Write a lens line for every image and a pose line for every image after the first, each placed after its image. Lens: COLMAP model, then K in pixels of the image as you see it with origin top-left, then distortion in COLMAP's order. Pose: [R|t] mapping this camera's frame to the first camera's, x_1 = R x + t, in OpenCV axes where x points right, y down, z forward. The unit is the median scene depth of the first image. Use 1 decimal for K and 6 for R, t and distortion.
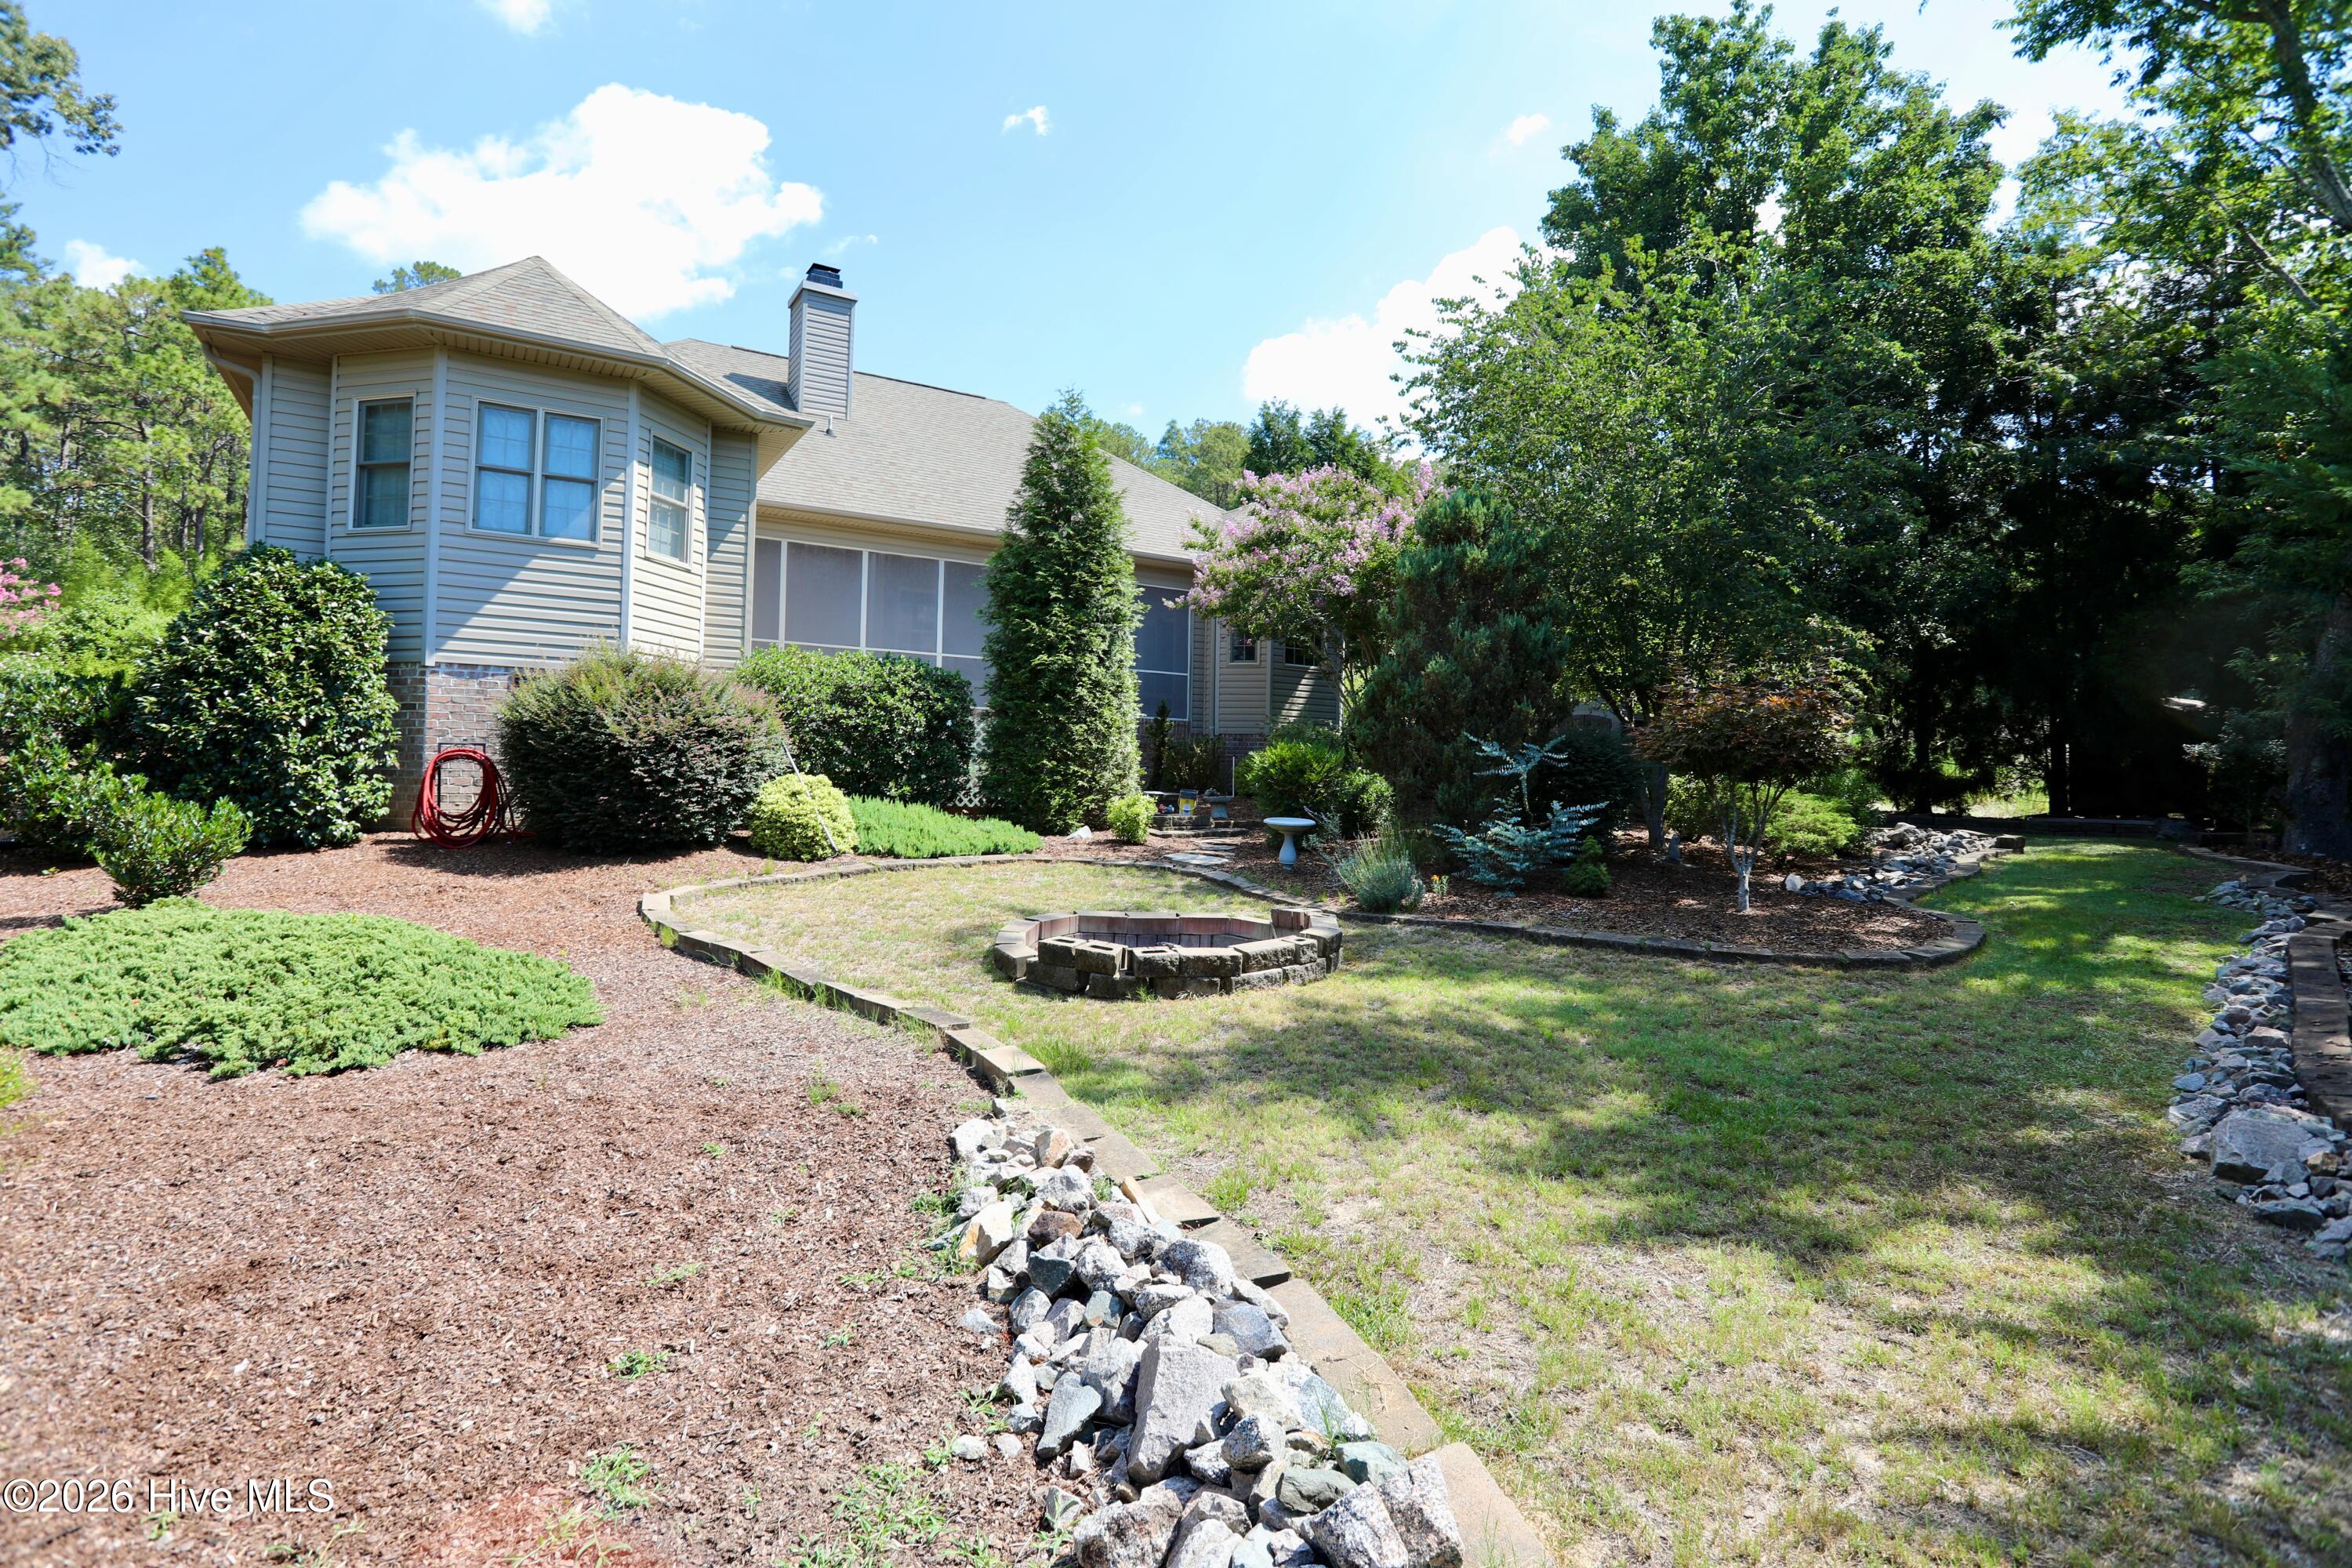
lens RADIAL K [[1145.9, 0, 1176.3], [0, 1145.9, 769.9], [0, 0, 1]] dist [-0.063840, 0.027231]
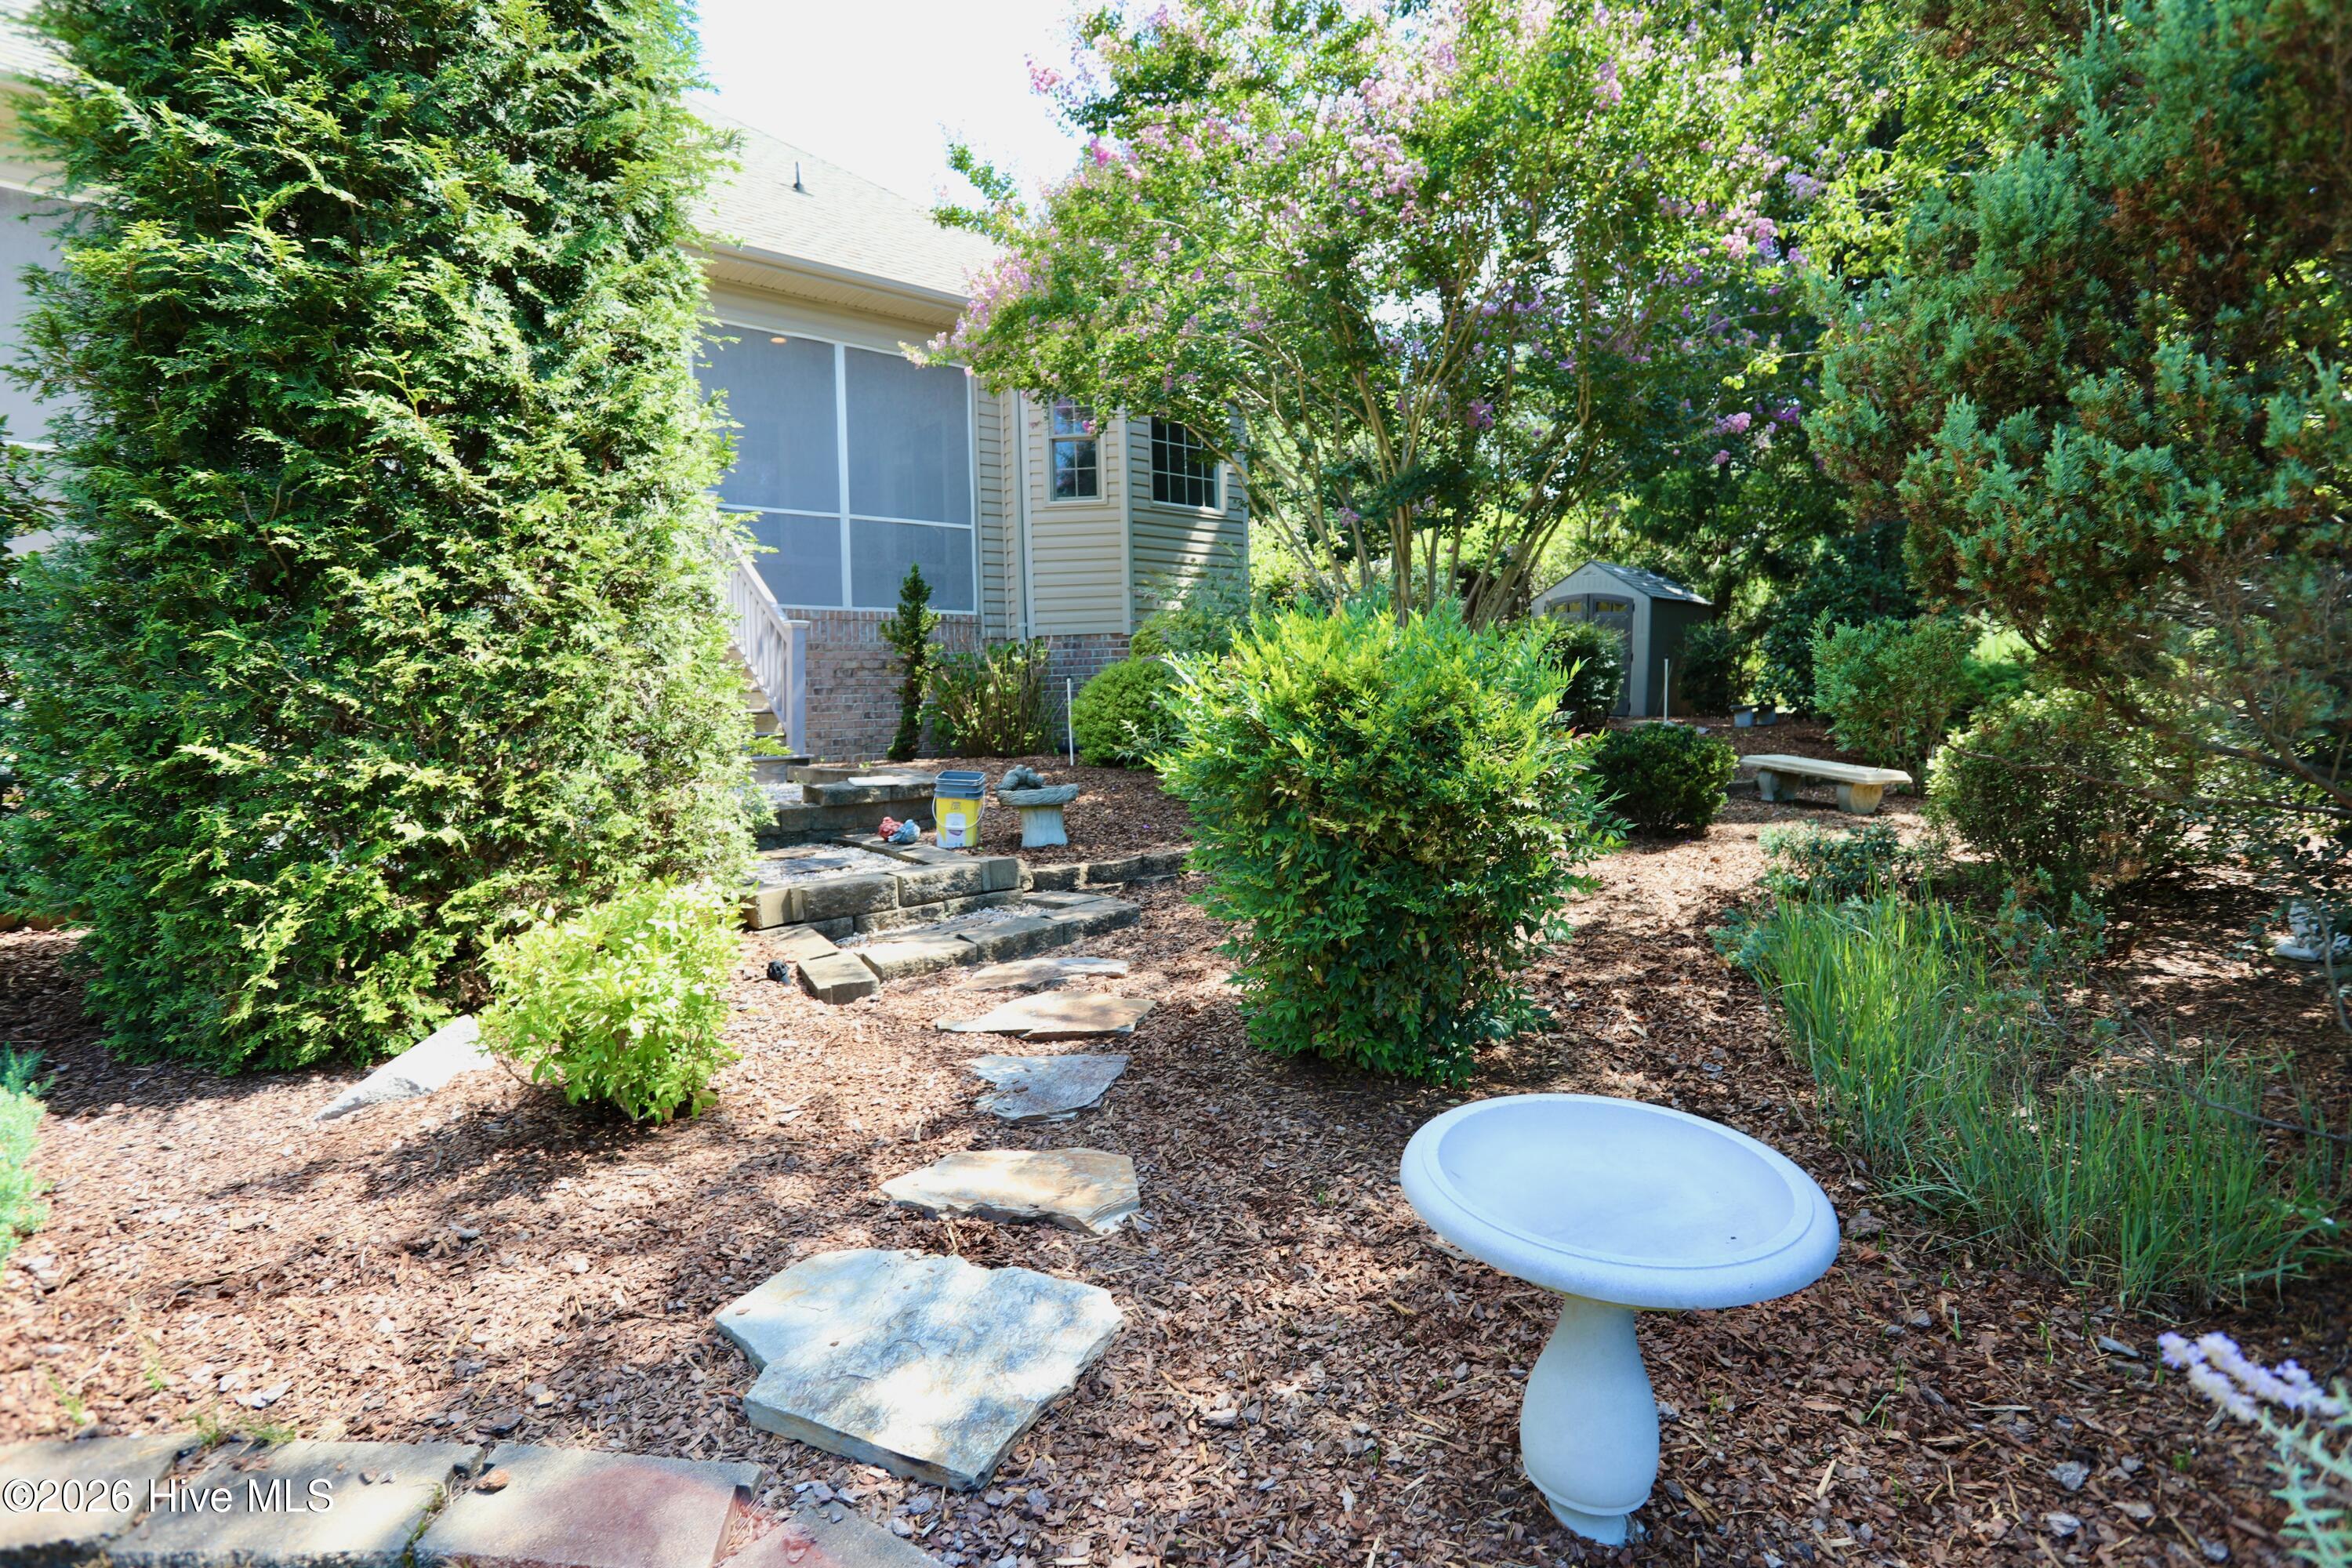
lens RADIAL K [[1145.9, 0, 1176.3], [0, 1145.9, 769.9], [0, 0, 1]] dist [-0.063840, 0.027231]
pose [[0.987307, -0.052429, 0.149918, 0.029371], [0.042070, 0.996556, 0.071458, -0.009838], [-0.153148, -0.064244, 0.986113, 0.744167]]
